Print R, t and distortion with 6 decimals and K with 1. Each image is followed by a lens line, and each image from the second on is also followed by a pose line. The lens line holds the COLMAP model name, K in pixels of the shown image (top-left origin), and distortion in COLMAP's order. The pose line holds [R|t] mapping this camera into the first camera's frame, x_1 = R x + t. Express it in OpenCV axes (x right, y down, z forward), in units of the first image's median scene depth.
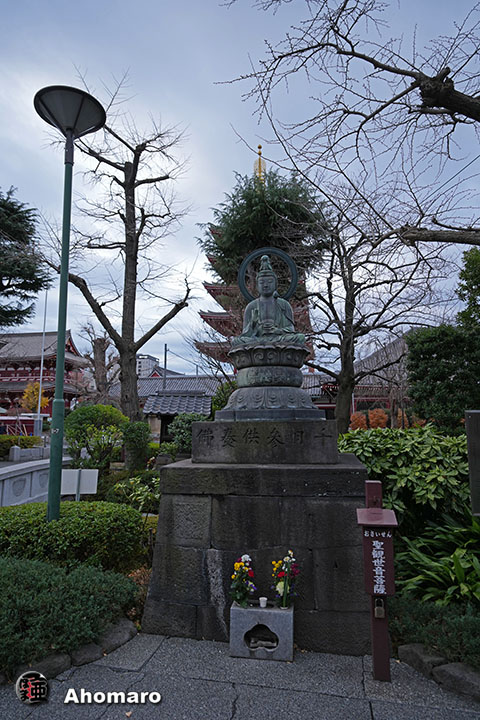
lens RADIAL K [[449.5, 0, 239.9], [0, 449.5, 364.0], [0, 0, 1]] dist [0.008729, 0.000105]
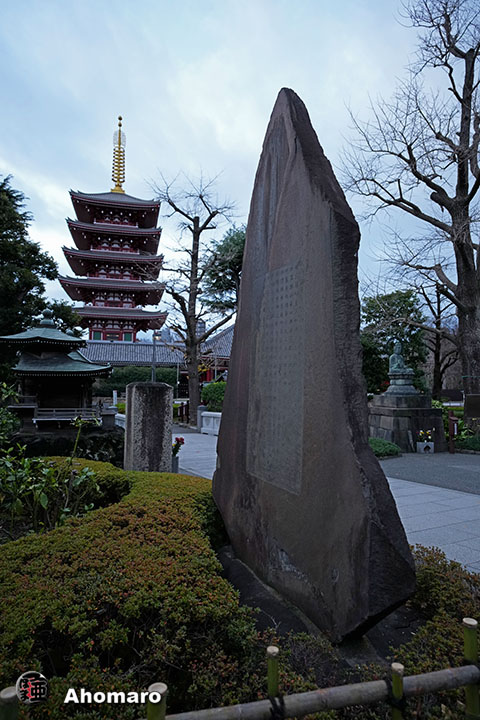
lens RADIAL K [[449.5, 0, 240.1], [0, 449.5, 357.9], [0, 0, 1]] dist [0.008729, 0.000105]
pose [[0.904089, 0.040674, 0.425404, -2.944275], [-0.067893, 0.996488, 0.049014, -0.271037], [-0.421916, -0.073195, 0.903675, -1.727439]]
